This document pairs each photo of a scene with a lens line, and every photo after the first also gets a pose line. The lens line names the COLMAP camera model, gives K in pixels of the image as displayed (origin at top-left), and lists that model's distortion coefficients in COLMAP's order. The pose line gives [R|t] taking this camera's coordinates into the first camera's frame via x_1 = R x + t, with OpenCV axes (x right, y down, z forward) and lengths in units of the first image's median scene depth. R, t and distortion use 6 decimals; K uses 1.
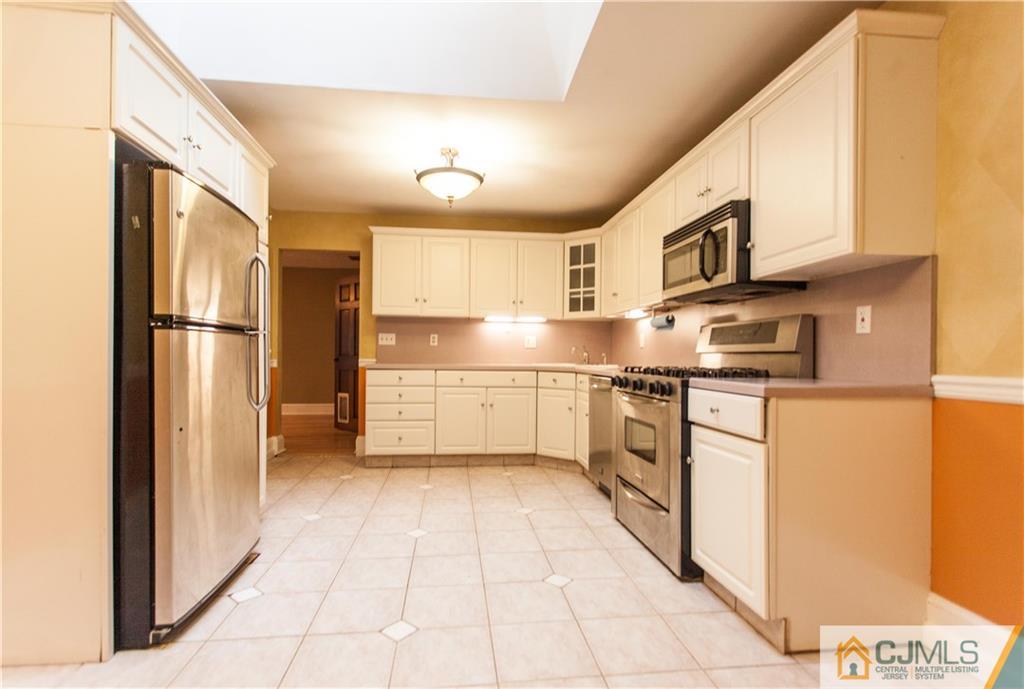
lens RADIAL K [[499.6, 0, 500.2], [0, 499.6, 359.4], [0, 0, 1]] dist [0.002159, 0.000230]
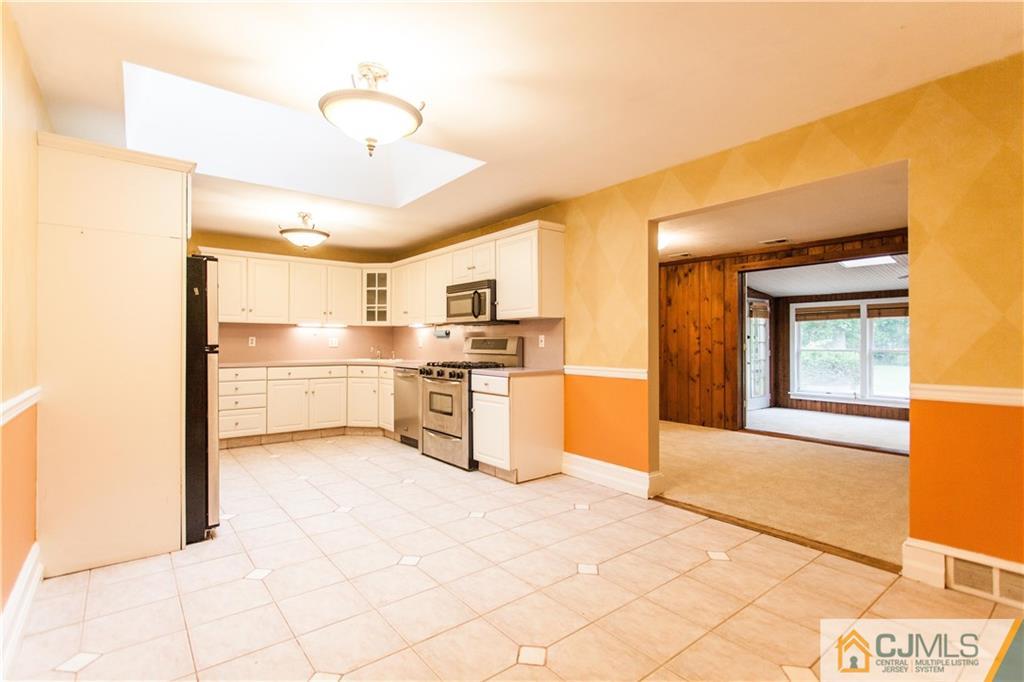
lens RADIAL K [[487.2, 0, 502.9], [0, 487.2, 348.9], [0, 0, 1]] dist [0.014837, -0.000017]
pose [[0.852829, -0.014181, 0.521997, -0.363566], [0.010252, 0.999893, 0.010414, -0.042907], [-0.522089, -0.003530, 0.852884, -0.498812]]
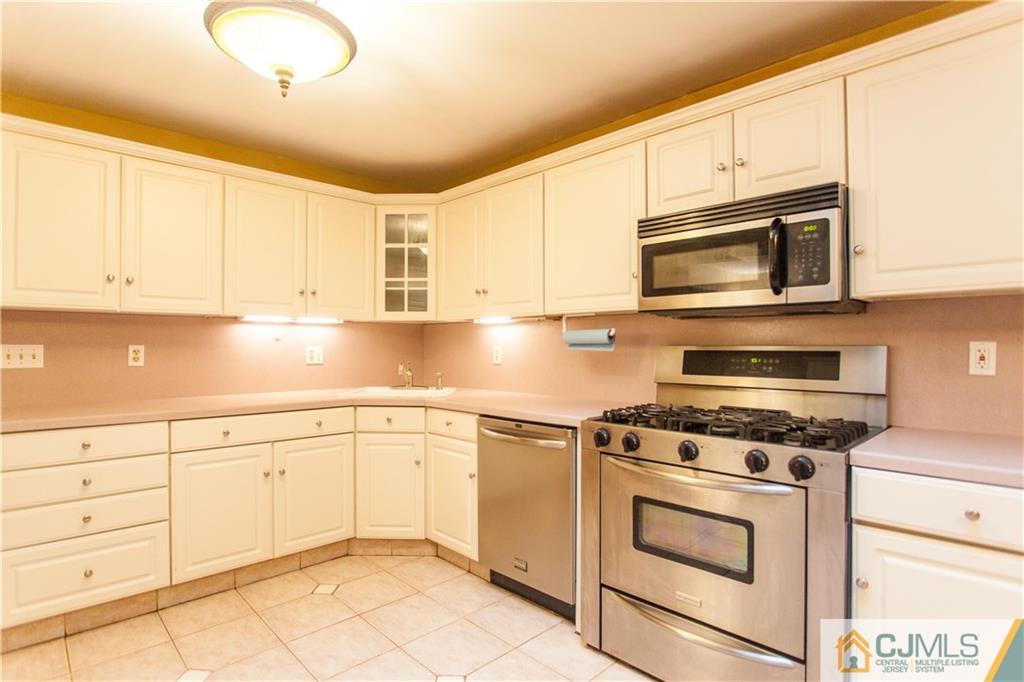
lens RADIAL K [[531.4, 0, 513.7], [0, 531.4, 347.7], [0, 0, 1]] dist [-0.025017, -0.000764]
pose [[0.789313, -0.011123, 0.613891, -0.247163], [0.012832, 0.999916, 0.001618, -0.067594], [-0.613857, 0.006601, 0.789389, 0.501055]]
